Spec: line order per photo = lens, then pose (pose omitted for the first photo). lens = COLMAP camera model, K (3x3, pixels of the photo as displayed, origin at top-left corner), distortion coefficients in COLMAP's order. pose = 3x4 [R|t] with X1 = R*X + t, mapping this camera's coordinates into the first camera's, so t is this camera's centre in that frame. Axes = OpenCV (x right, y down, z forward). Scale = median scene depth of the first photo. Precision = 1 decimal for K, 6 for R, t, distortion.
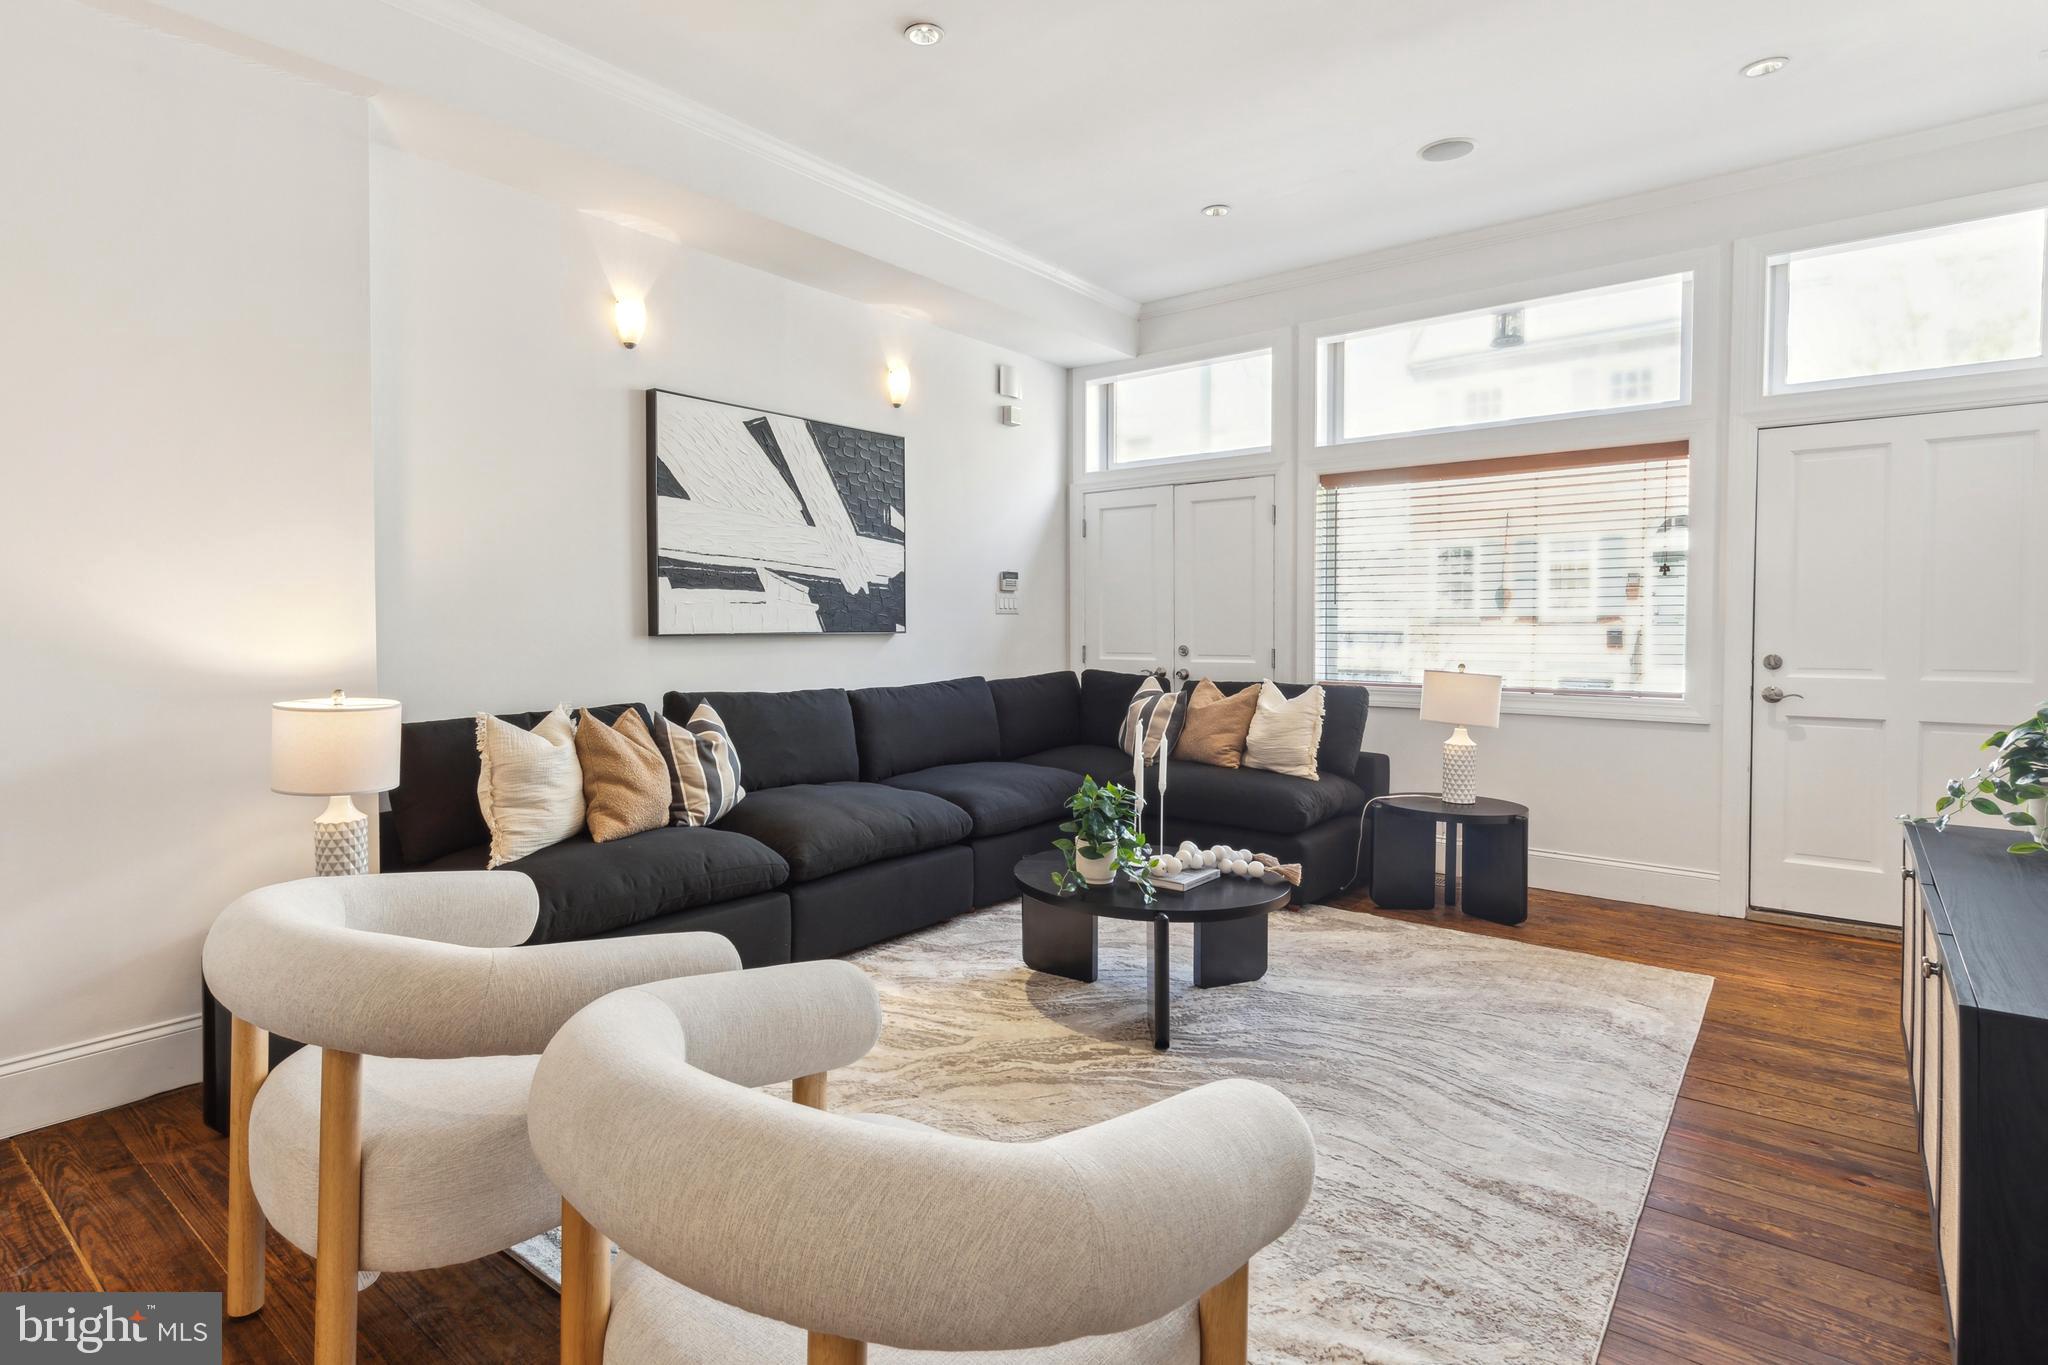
lens RADIAL K [[988.3, 0, 921.8], [0, 988.3, 643.7], [0, 0, 1]] dist [0.004790, -0.000391]
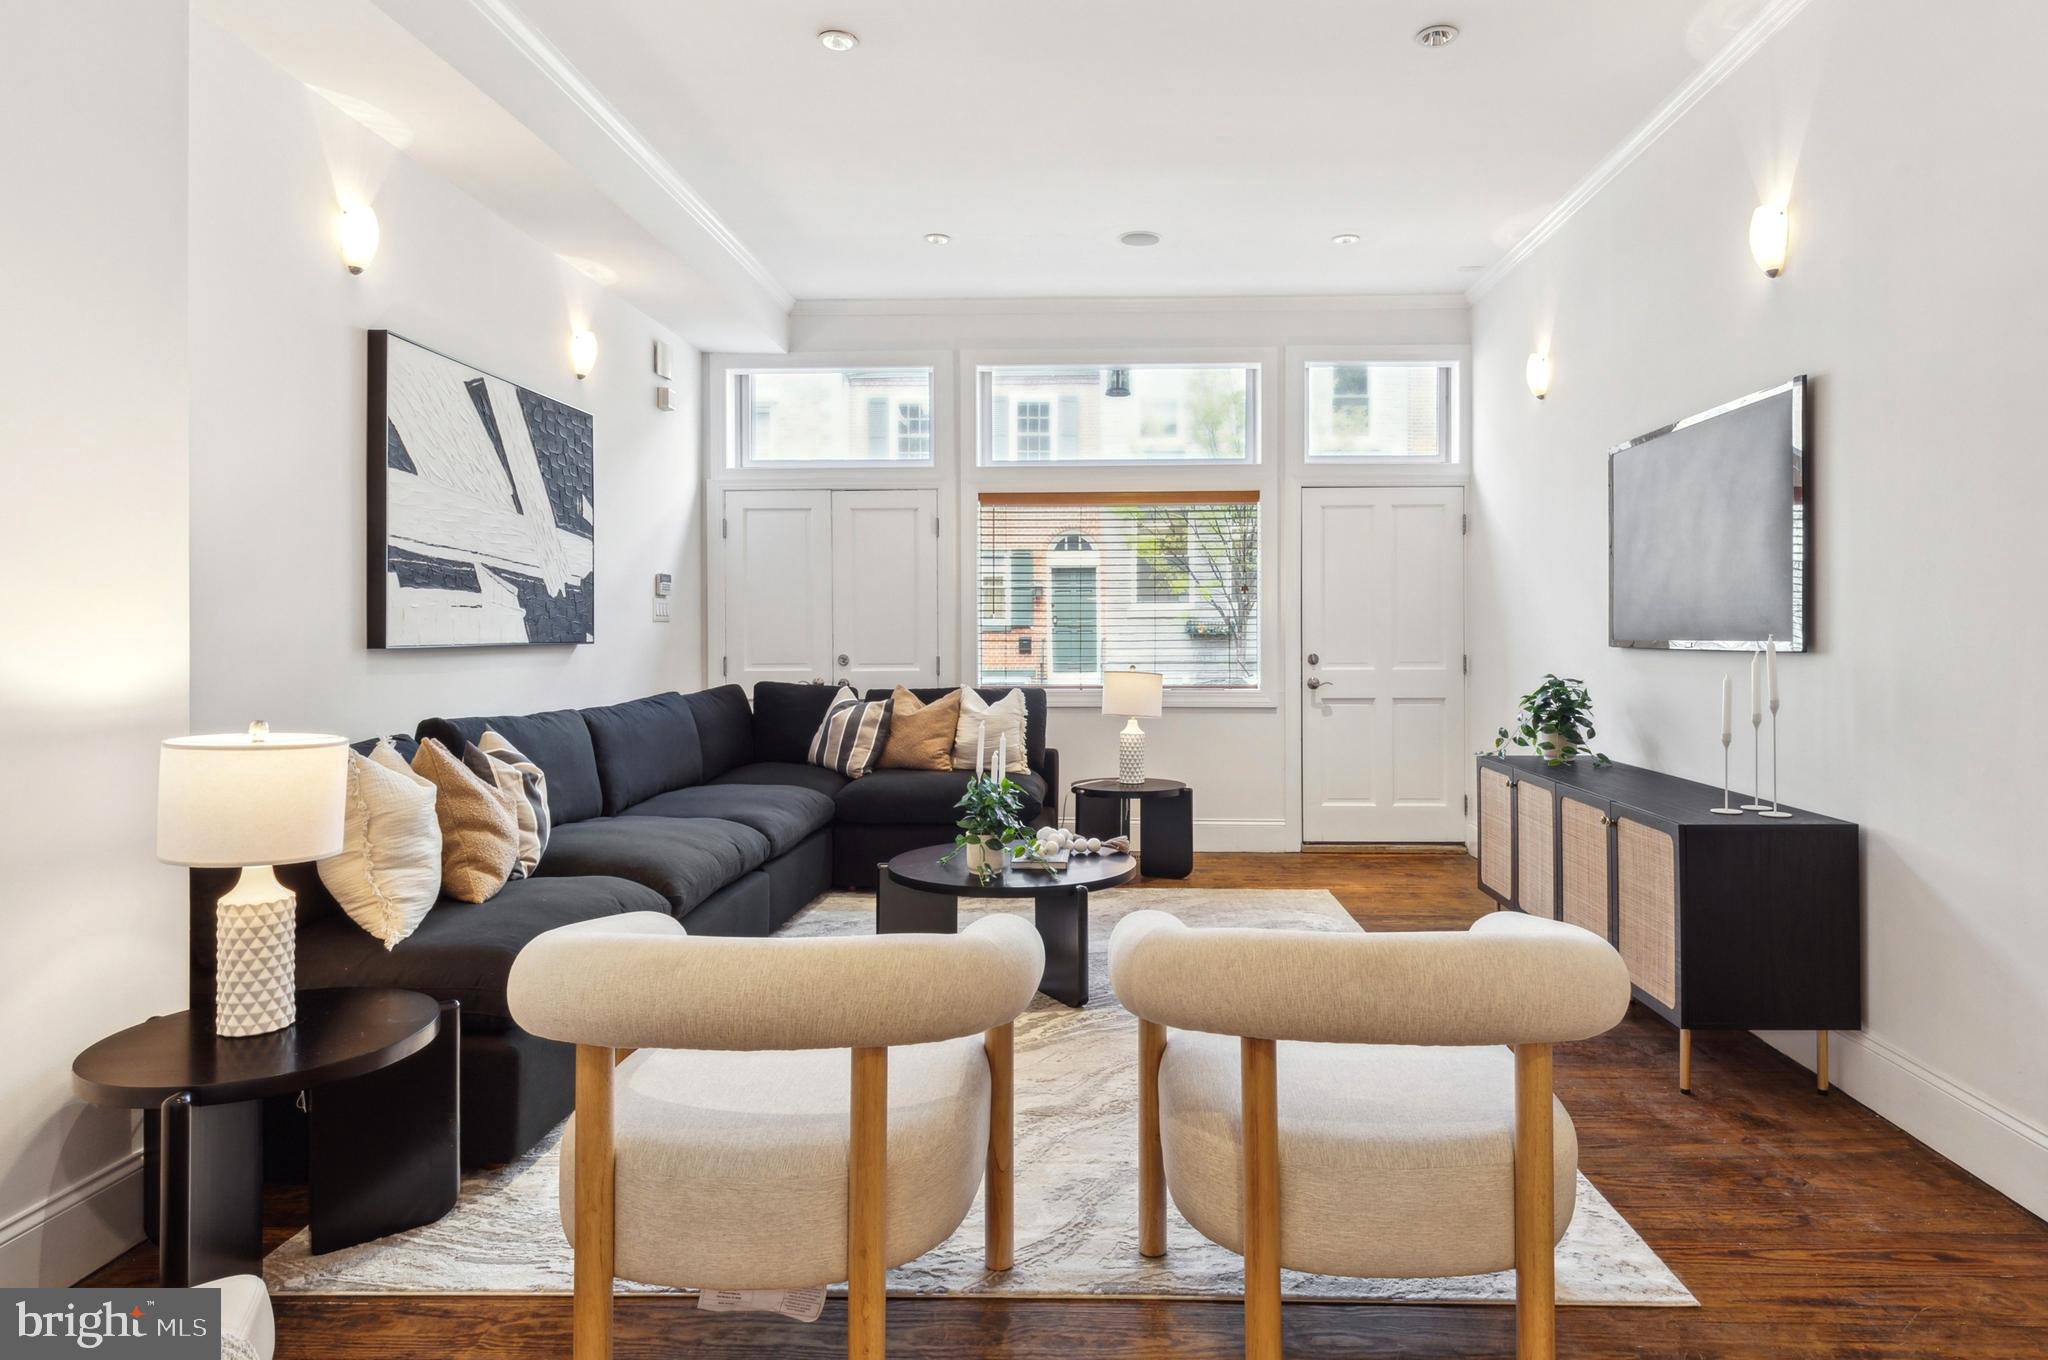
lens RADIAL K [[1133.9, 0, 1027.3], [0, 1133.9, 621.4], [0, 0, 1]] dist [0.000075, -0.000277]
pose [[0.801020, 0.004016, 0.598624, -0.347120], [0.014710, 0.999543, -0.026390, 0.001532], [-0.598456, 0.029945, 0.800595, -0.009138]]
